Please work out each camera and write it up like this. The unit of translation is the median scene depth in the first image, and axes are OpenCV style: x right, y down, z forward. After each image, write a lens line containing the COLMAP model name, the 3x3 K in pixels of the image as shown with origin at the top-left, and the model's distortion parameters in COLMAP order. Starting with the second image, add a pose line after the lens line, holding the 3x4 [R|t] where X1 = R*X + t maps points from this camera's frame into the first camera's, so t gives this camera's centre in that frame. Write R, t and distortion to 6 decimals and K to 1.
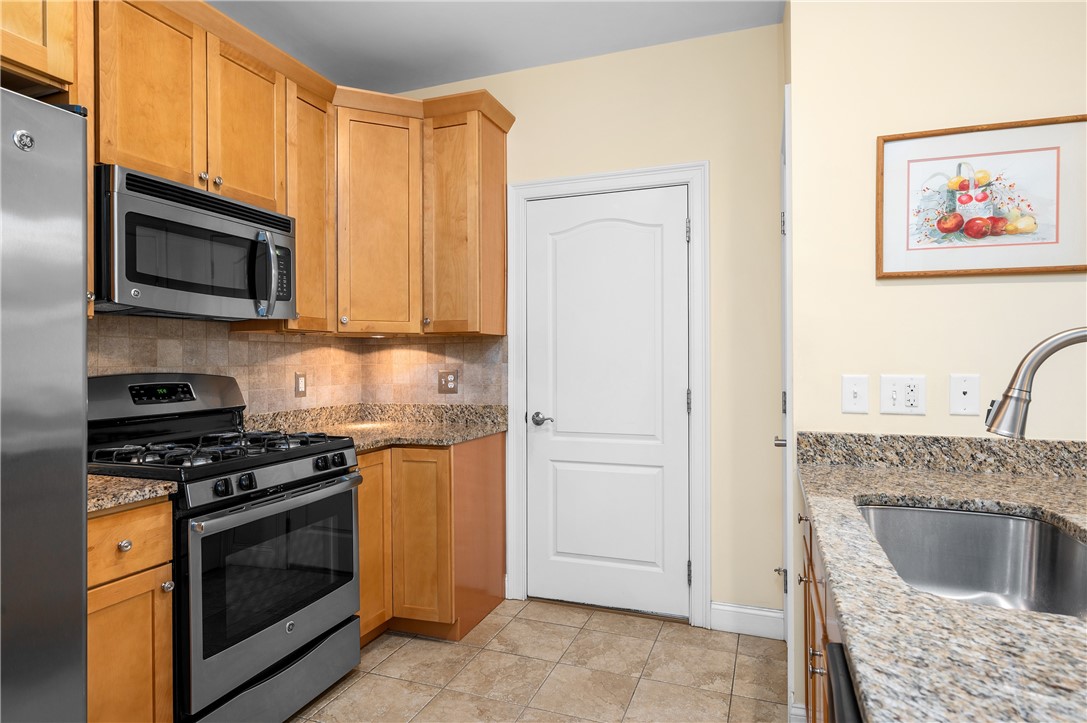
lens RADIAL K [[614.5, 0, 538.1], [0, 614.5, 359.9], [0, 0, 1]] dist [-0.001342, 0.000361]
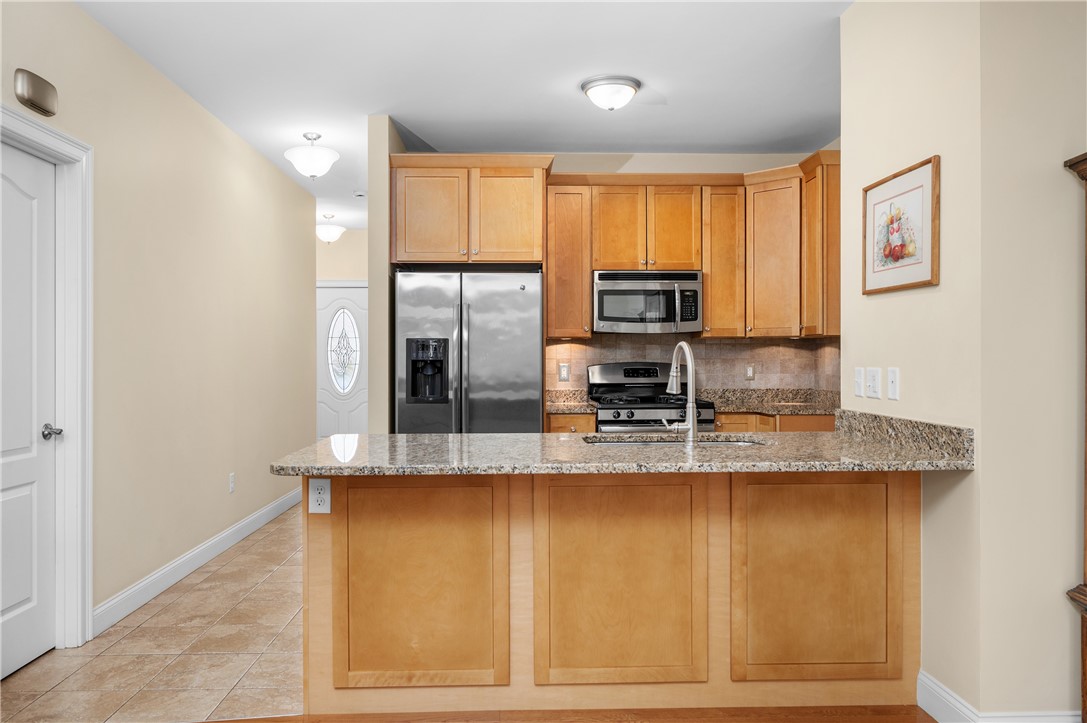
lens RADIAL K [[759.0, 0, 534.1], [0, 759.0, 365.0], [0, 0, 1]] dist [-0.008531, -0.002104]
pose [[0.383037, 0.012482, -0.923649, 1.772315], [0.001469, 0.999899, 0.014122, -0.005421], [0.923732, -0.006766, 0.382980, -0.283906]]
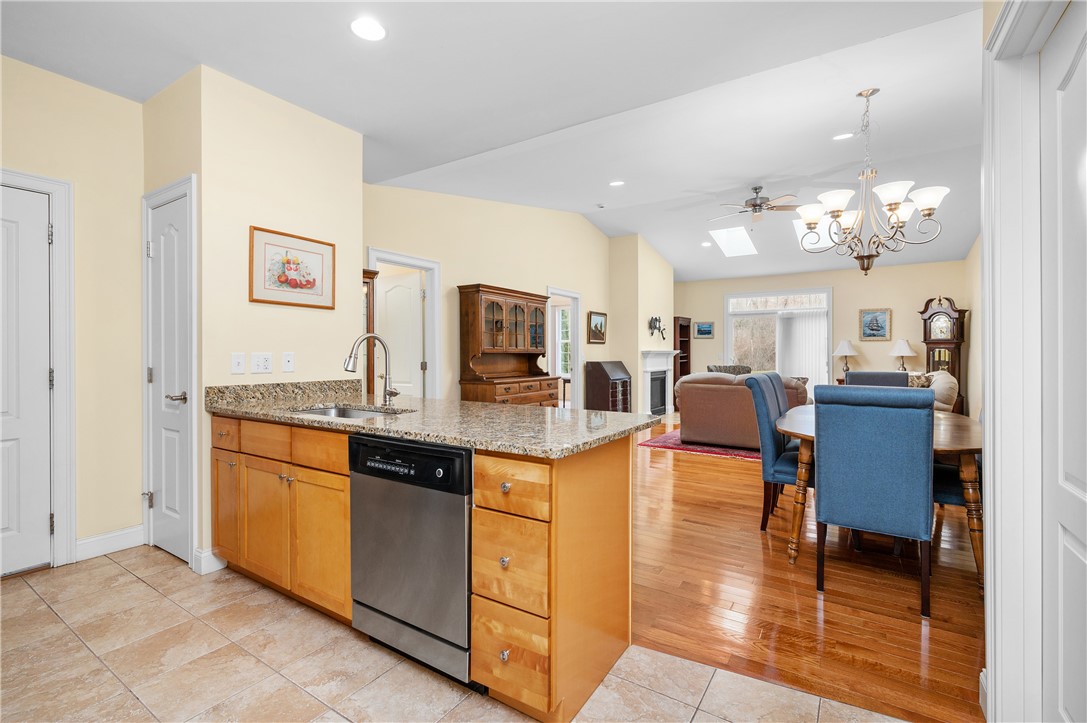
lens RADIAL K [[482.0, 0, 546.1], [0, 482.0, 356.5], [0, 0, 1]] dist [-0.005828, -0.001172]
pose [[0.199943, -0.001333, 0.979807, -0.692025], [-0.001652, 0.999997, 0.001698, 0.031293], [-0.979806, -0.001958, 0.199941, -0.172978]]
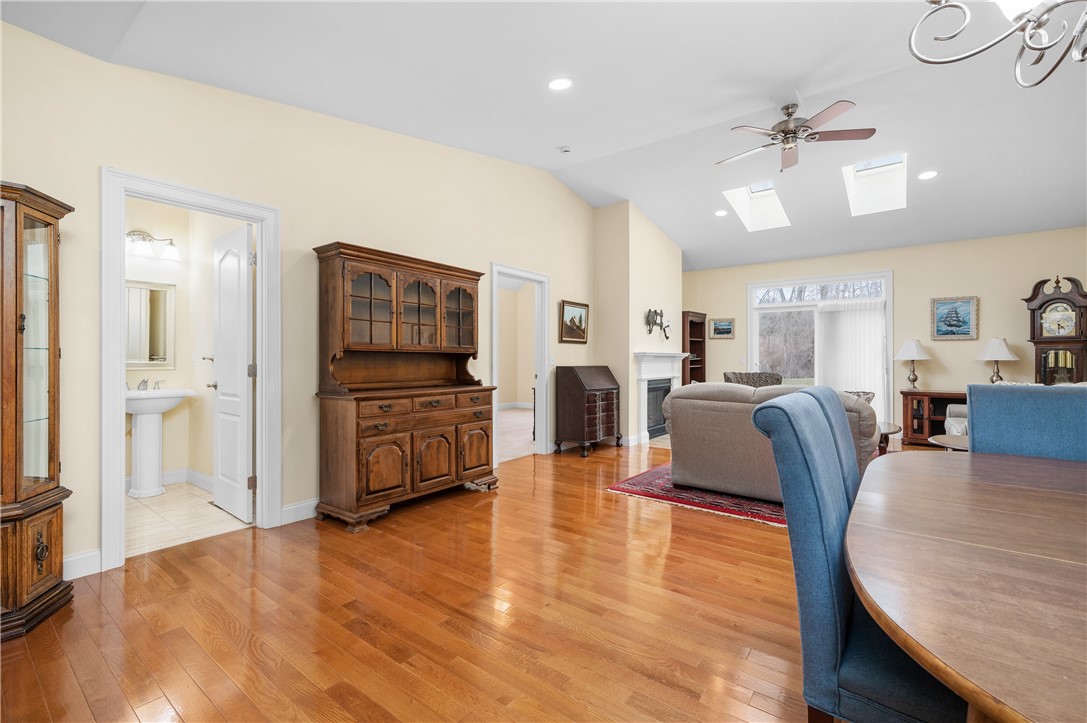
lens RADIAL K [[468.3, 0, 541.4], [0, 468.3, 359.4], [0, 0, 1]] dist [-0.004047, 0.001019]
pose [[0.273931, 0.006524, 0.961727, 0.468654], [-0.004980, 0.999973, -0.005365, 0.053341], [-0.961736, -0.003320, 0.273956, -0.425306]]
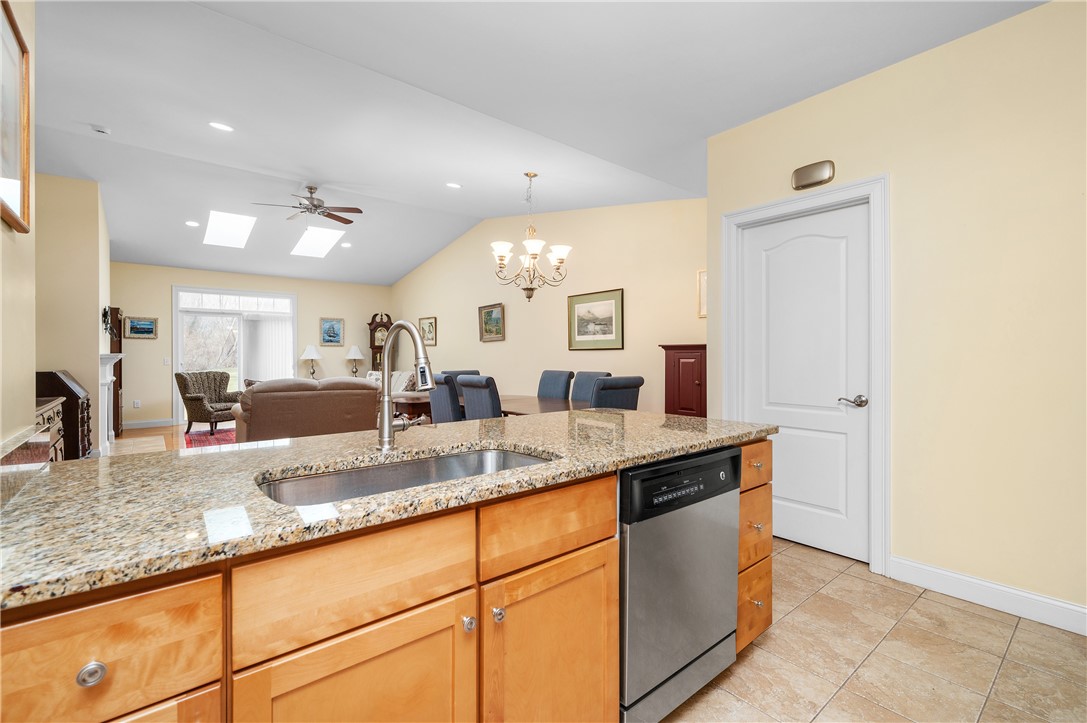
lens RADIAL K [[468.3, 0, 538.4], [0, 468.3, 357.4], [0, 0, 1]] dist [-0.004047, 0.001019]
pose [[-0.871398, 0.006796, 0.490530, -0.021741], [0.007824, 0.999969, 0.000045, 0.026243], [-0.490515, 0.003877, -0.871424, 1.066613]]
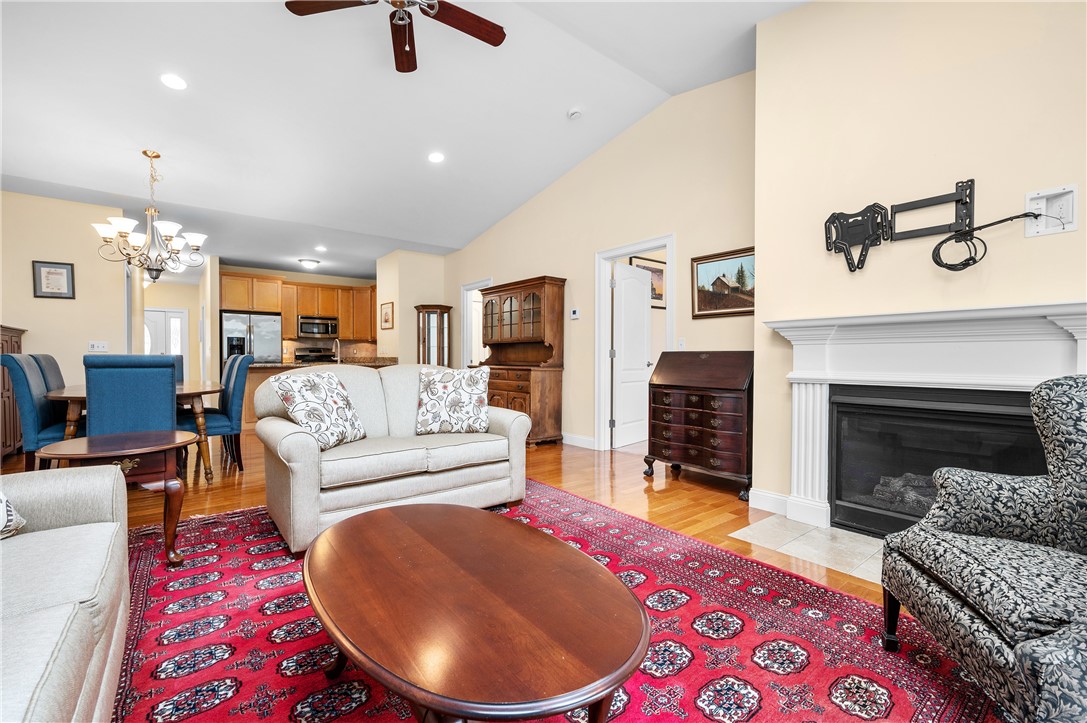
lens RADIAL K [[468.3, 0, 545.8], [0, 468.3, 366.5], [0, 0, 1]] dist [-0.004047, 0.001019]
pose [[0.865199, 0.015825, -0.501179, 4.005347], [-0.005168, 0.999730, 0.022645, 0.103777], [0.501403, -0.017002, 0.865047, -1.967841]]
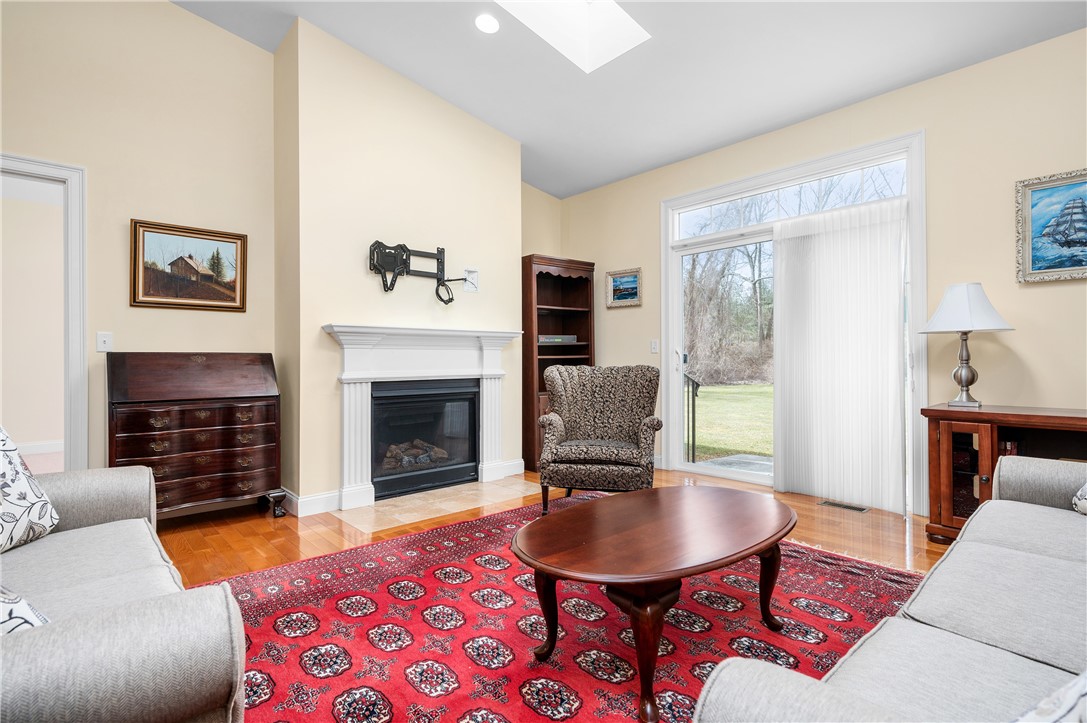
lens RADIAL K [[511.5, 0, 544.8], [0, 511.5, 356.1], [0, 0, 1]] dist [-0.001537, -0.000330]
pose [[0.447180, 0.008737, 0.894401, 2.592077], [0.001754, 0.999942, -0.010645, 0.112458], [-0.894442, 0.006329, 0.447139, -1.679180]]
